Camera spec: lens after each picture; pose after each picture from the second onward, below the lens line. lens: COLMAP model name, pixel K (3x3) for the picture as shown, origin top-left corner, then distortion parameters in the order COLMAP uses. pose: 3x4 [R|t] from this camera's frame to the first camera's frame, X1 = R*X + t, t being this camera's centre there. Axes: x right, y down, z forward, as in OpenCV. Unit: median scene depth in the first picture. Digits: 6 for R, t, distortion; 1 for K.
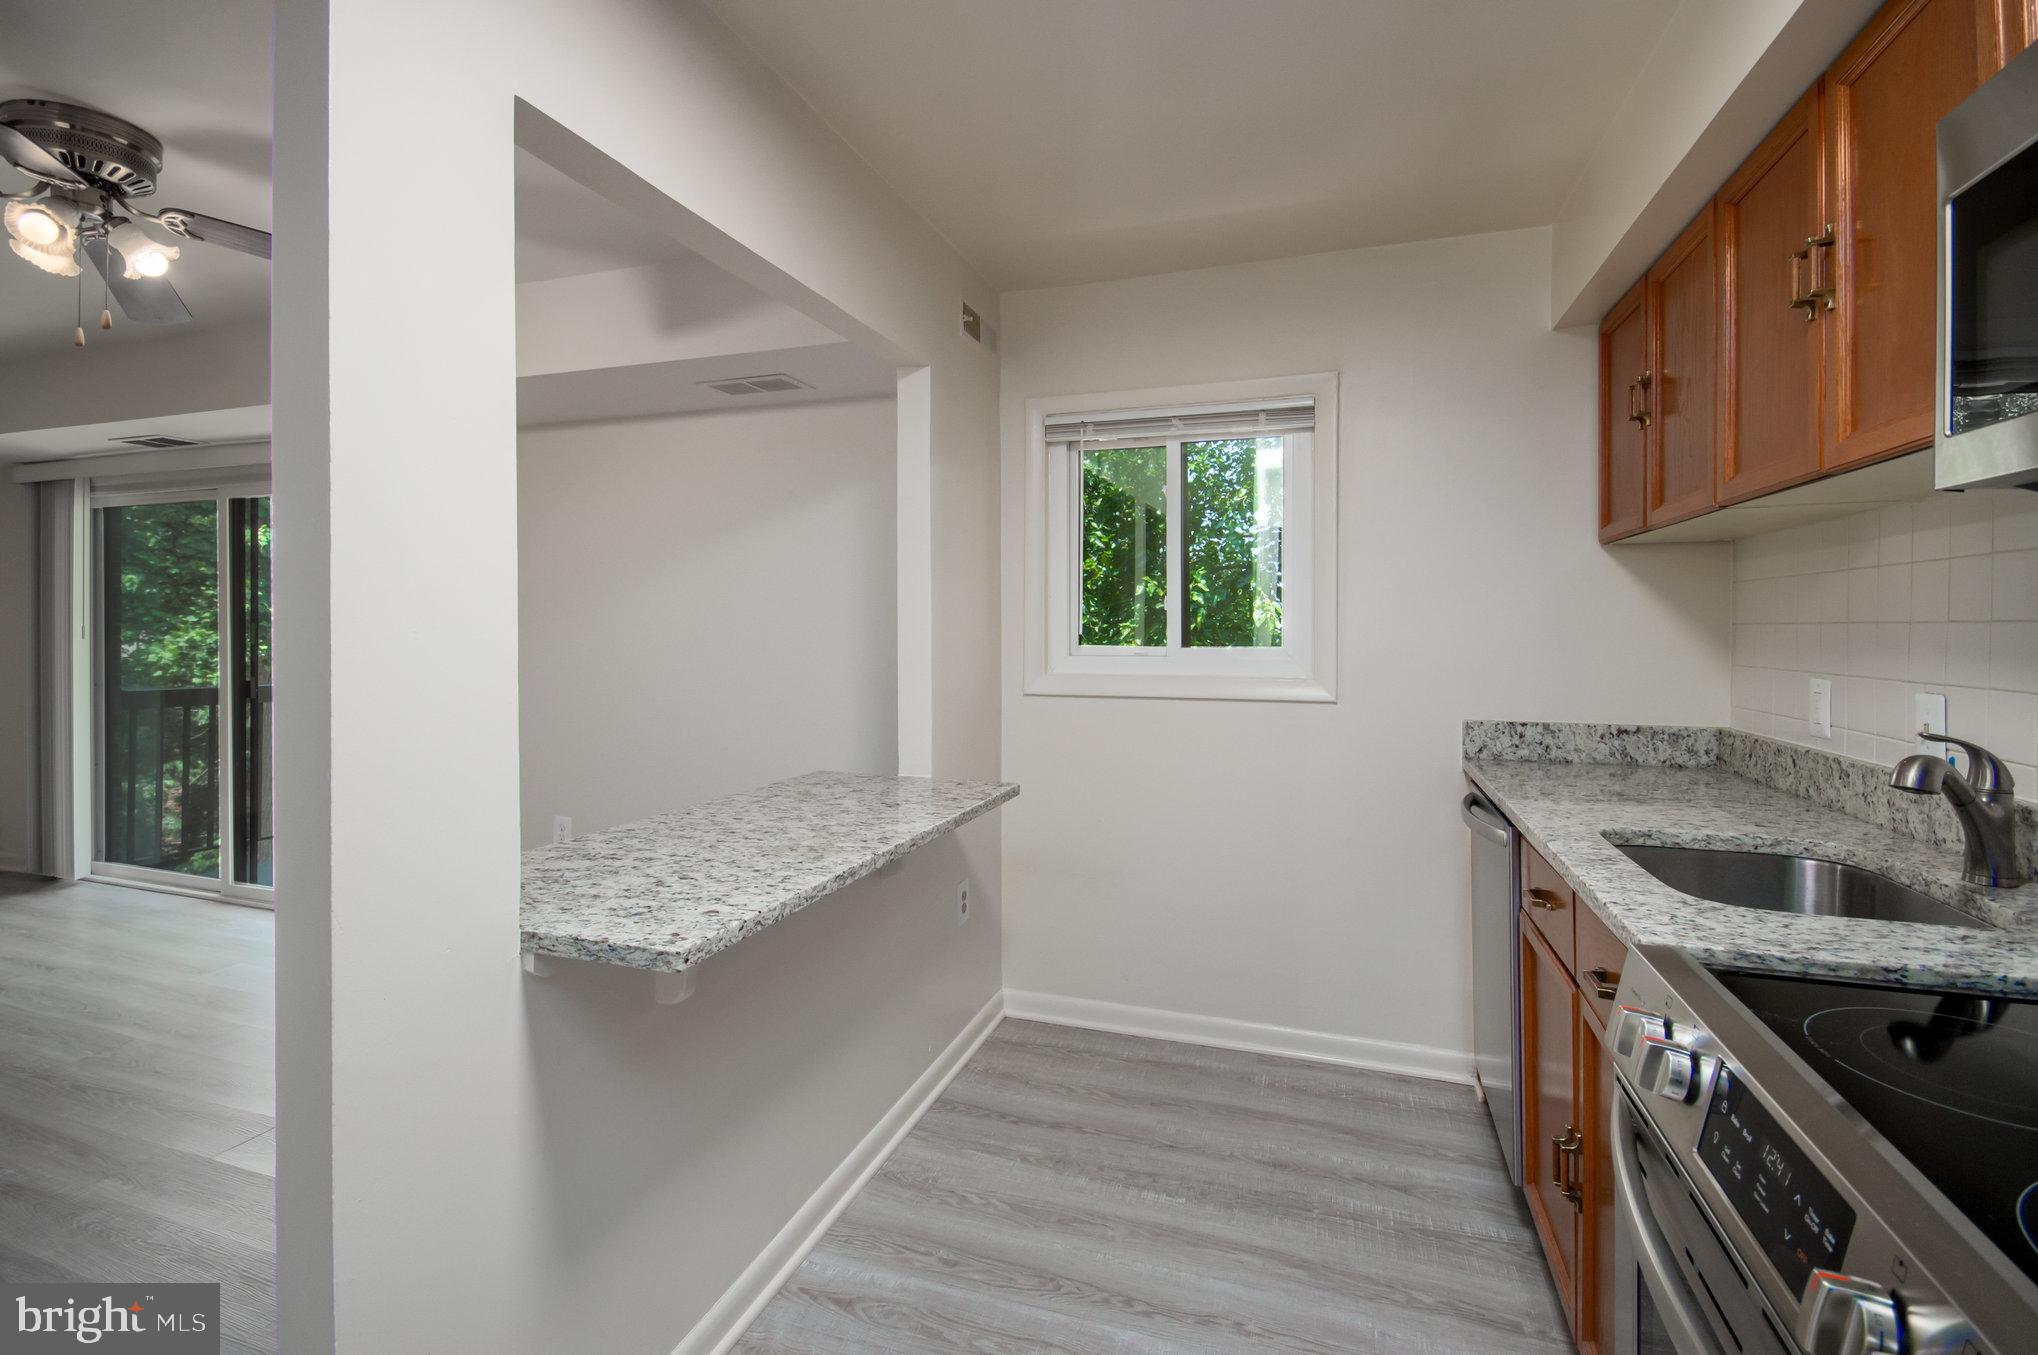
lens RADIAL K [[908.2, 0, 1028.9], [0, 908.2, 637.2], [0, 0, 1]] dist [0.012162, -0.000180]
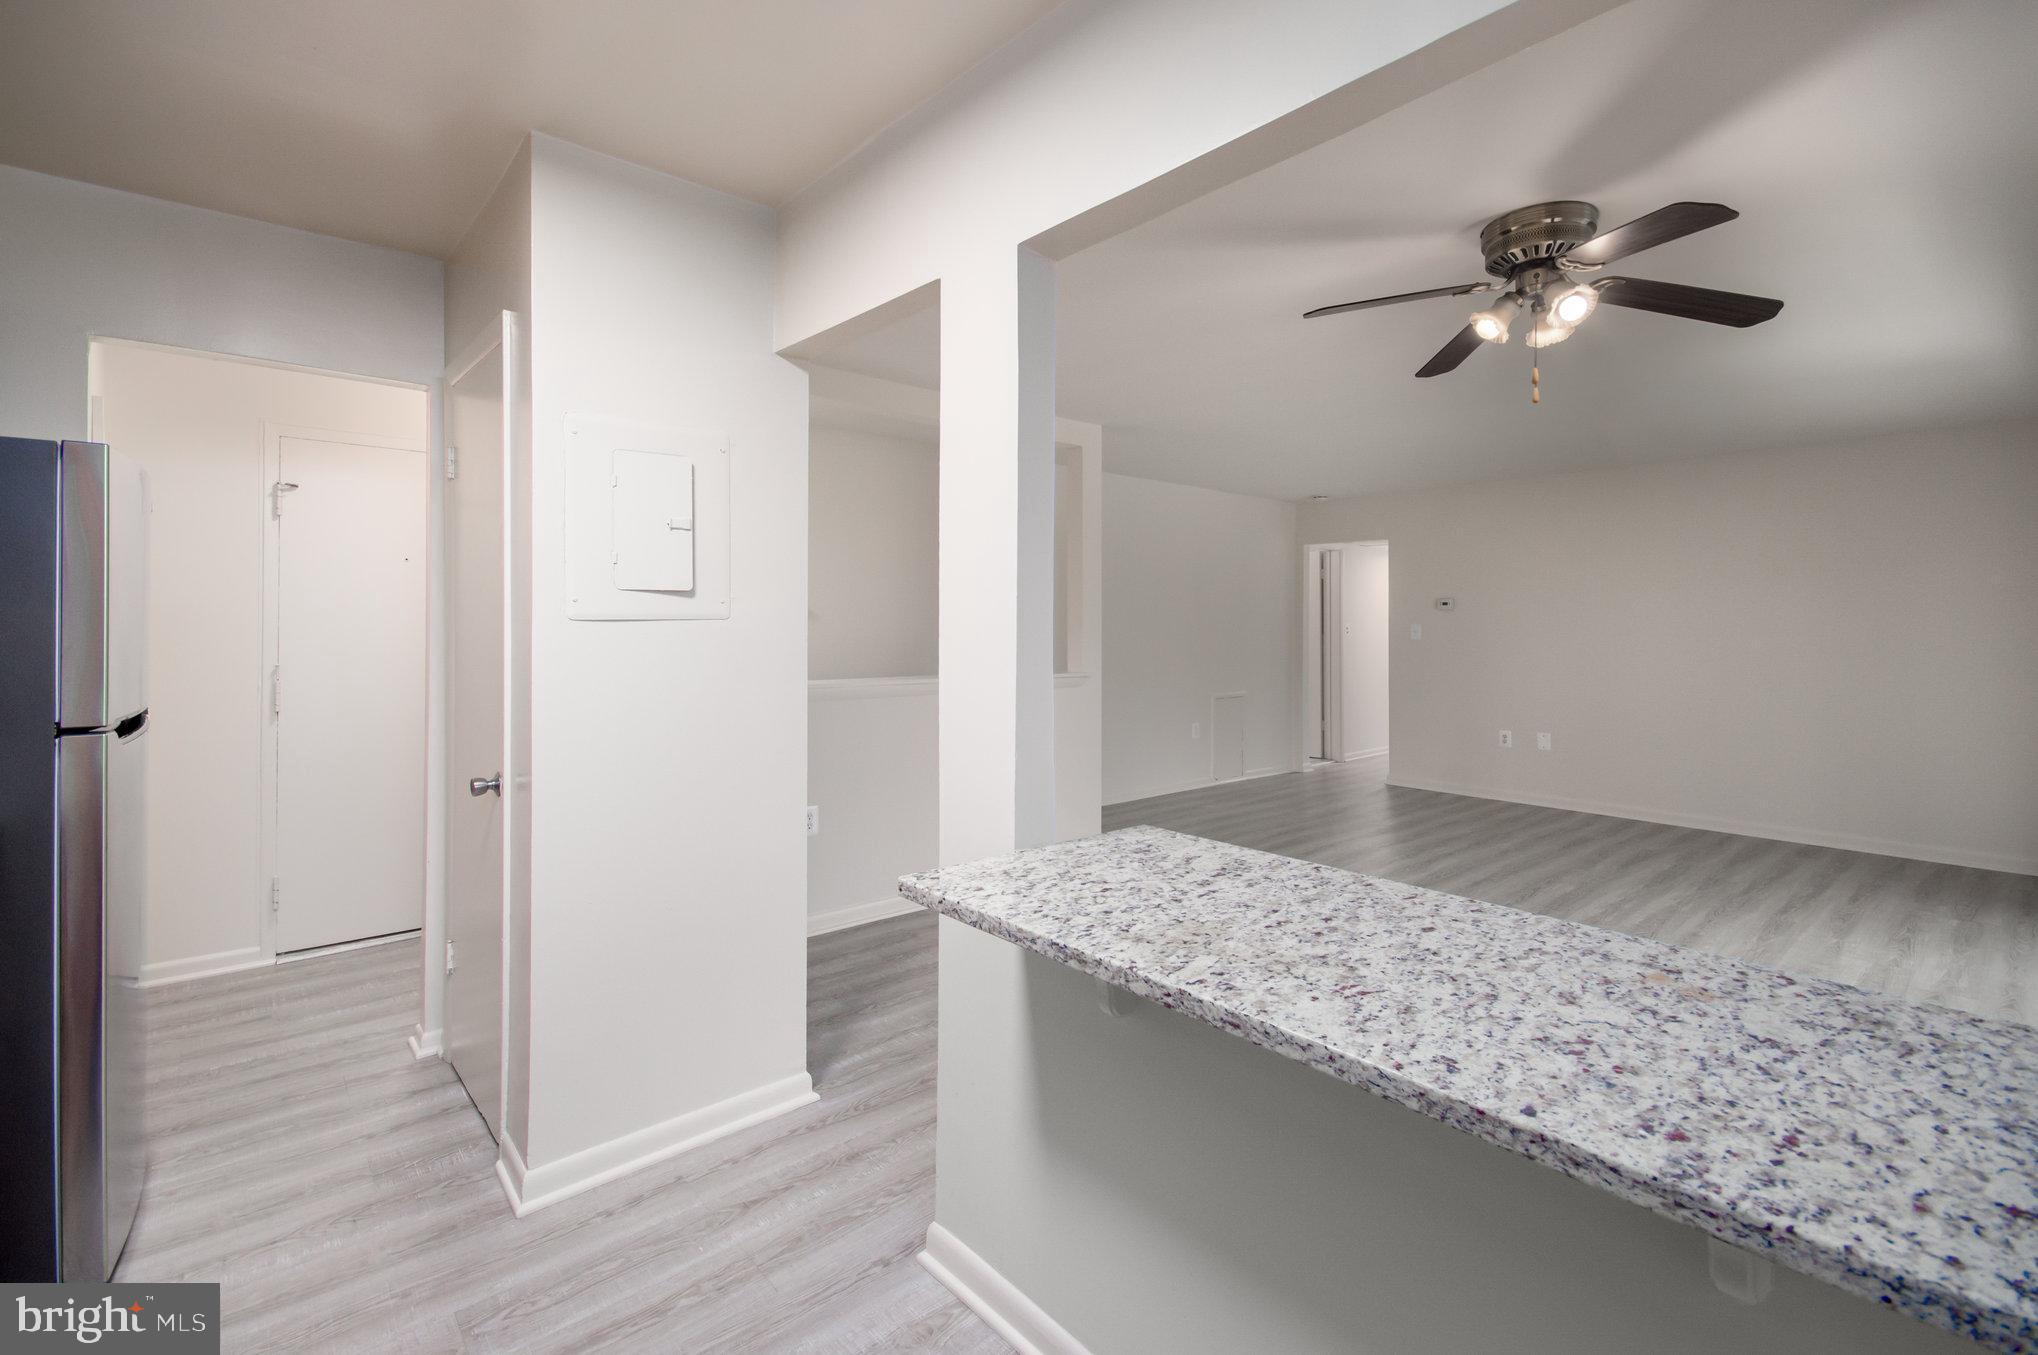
lens RADIAL K [[901.8, 0, 1028.7], [0, 901.8, 625.1], [0, 0, 1]] dist [0.043817, -0.018779]
pose [[-0.496326, -0.003170, -0.868130, 0.308982], [-0.010868, 0.999938, 0.002562, -0.012017], [0.868068, 0.010706, -0.496330, 0.854468]]
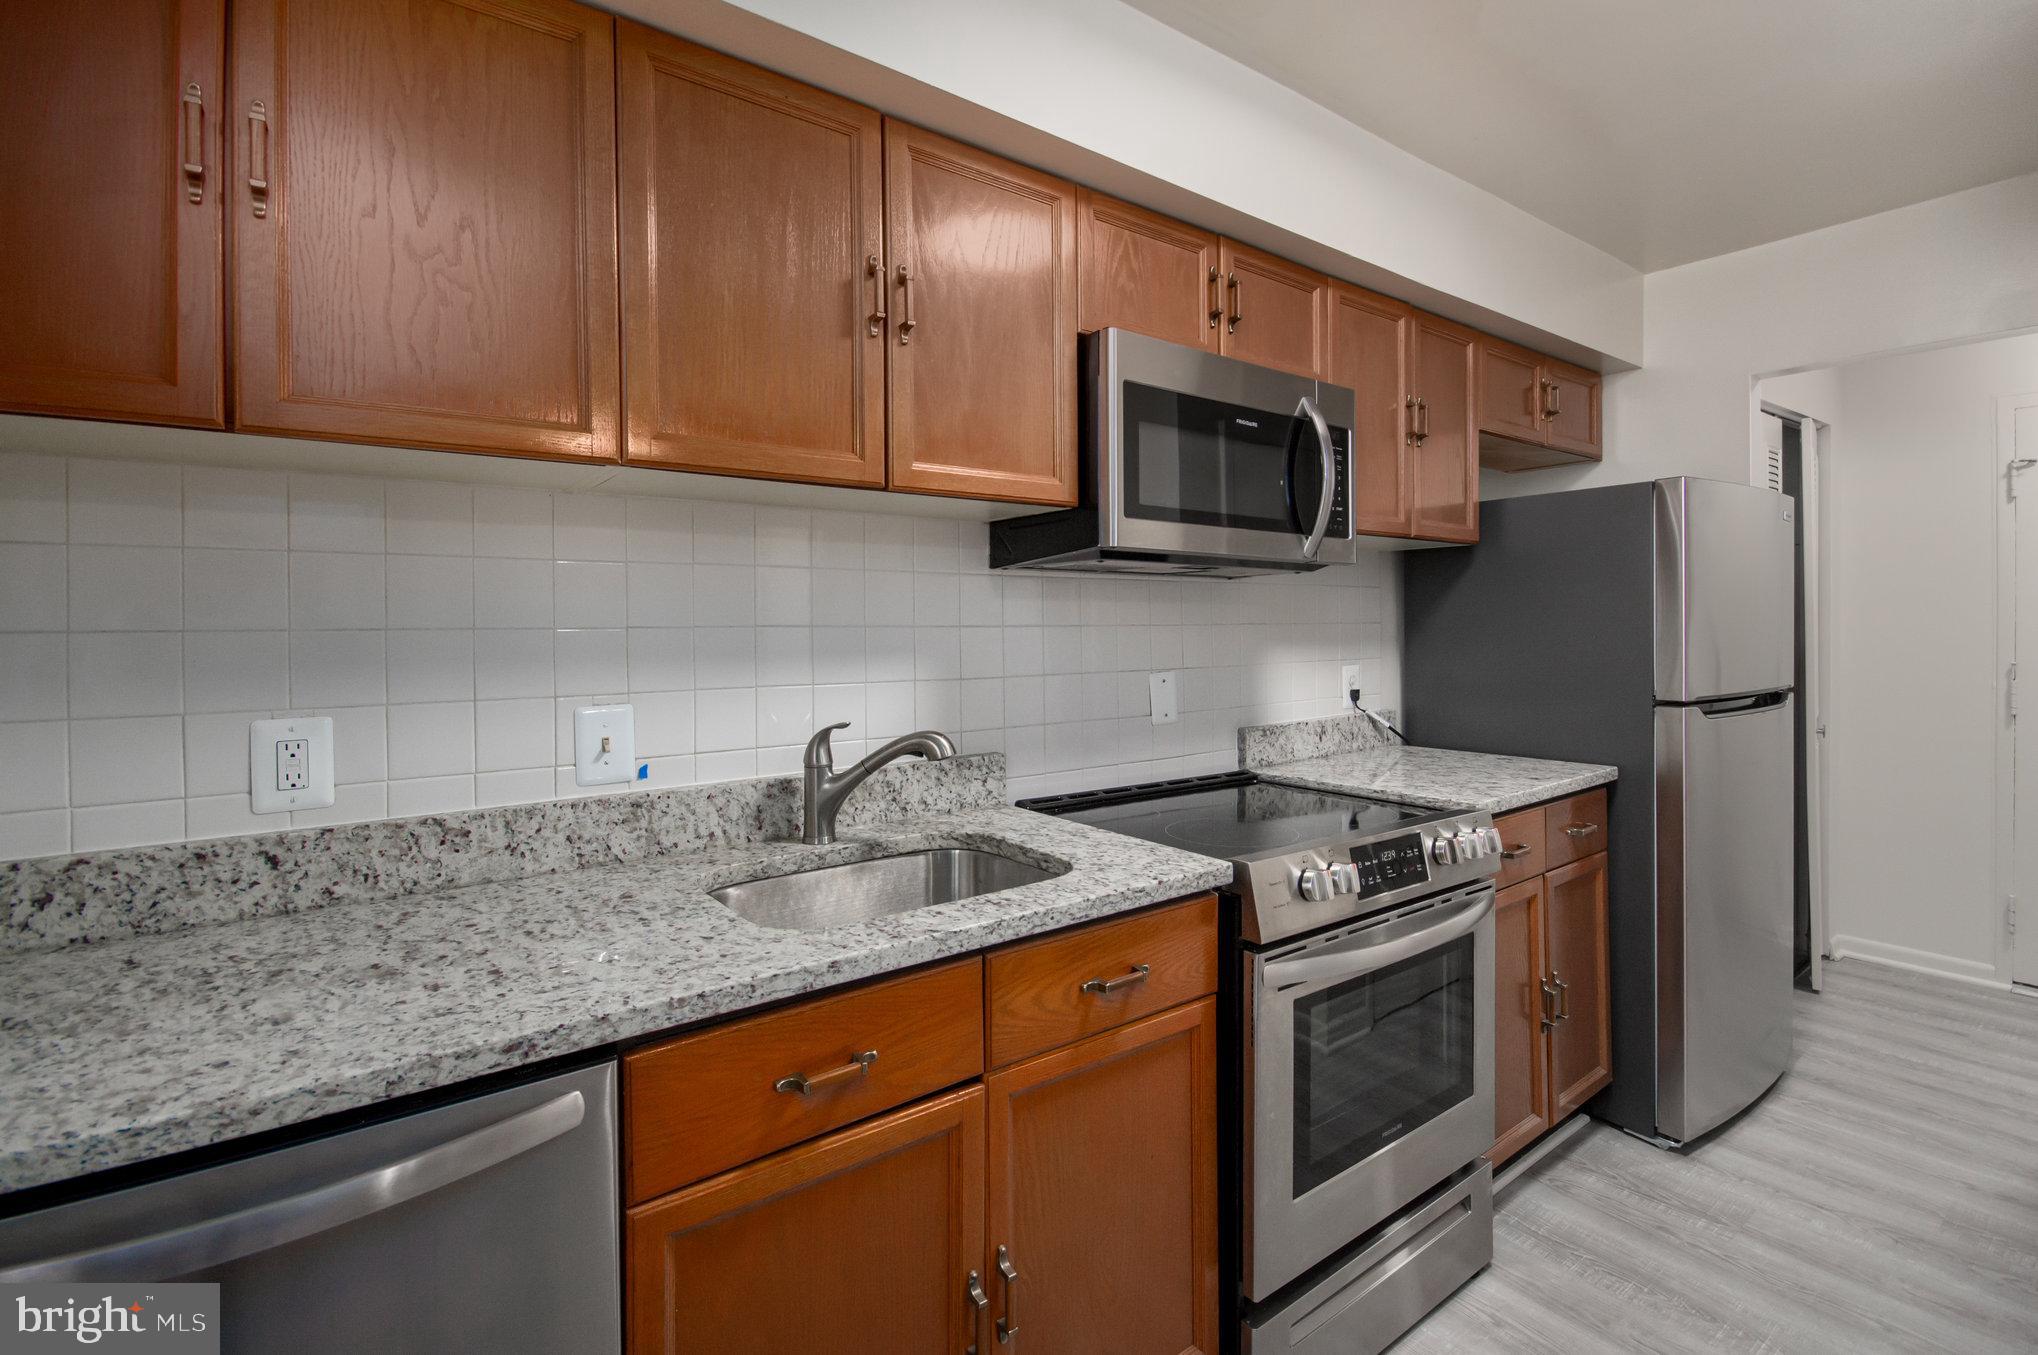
lens RADIAL K [[927.6, 0, 1017.2], [0, 927.6, 633.2], [0, 0, 1]] dist [0.001197, -0.000810]
pose [[-0.820892, 0.003292, 0.571074, 0.065976], [0.013571, 0.999813, 0.013743, -0.012306], [-0.570922, 0.019031, -0.820784, 0.989966]]
